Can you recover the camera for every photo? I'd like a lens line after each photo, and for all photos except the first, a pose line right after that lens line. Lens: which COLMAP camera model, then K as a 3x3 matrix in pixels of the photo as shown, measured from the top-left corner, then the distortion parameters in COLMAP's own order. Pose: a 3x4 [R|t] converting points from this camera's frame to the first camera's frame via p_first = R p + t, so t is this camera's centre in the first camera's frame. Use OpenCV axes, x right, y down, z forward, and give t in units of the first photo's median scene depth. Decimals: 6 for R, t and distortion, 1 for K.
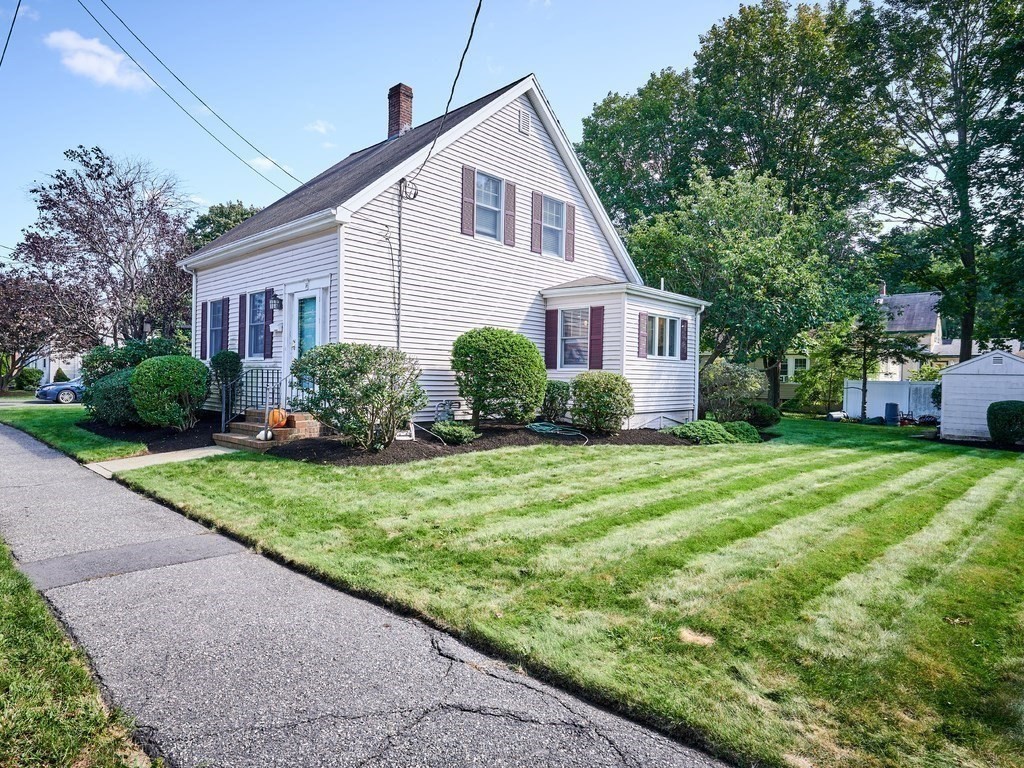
lens RADIAL K [[610.8, 0, 512.0], [0, 610.8, 384.0], [0, 0, 1]] dist [0.031800, -0.000200]
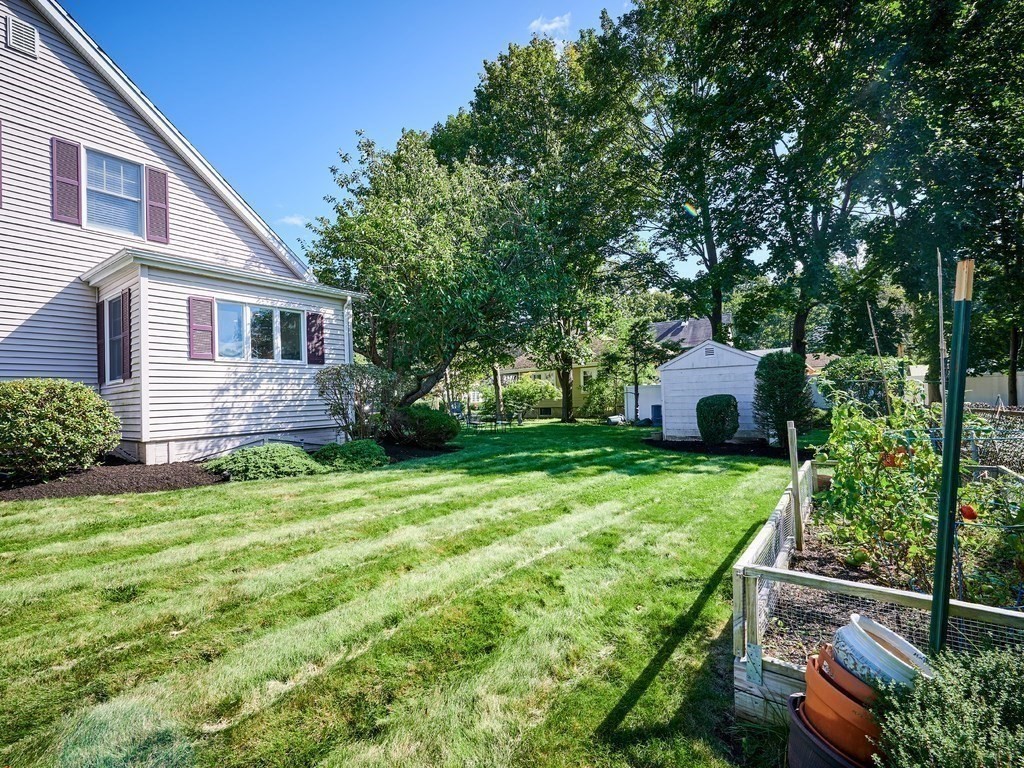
lens RADIAL K [[456.3, 0, 506.8], [0, 456.3, 390.5], [0, 0, 1]] dist [-0.001535, -0.000156]
pose [[0.995203, -0.051671, 0.083077, 0.427825], [0.054273, 0.998094, -0.029375, 0.022569], [-0.081401, 0.033743, 0.996110, 0.359820]]
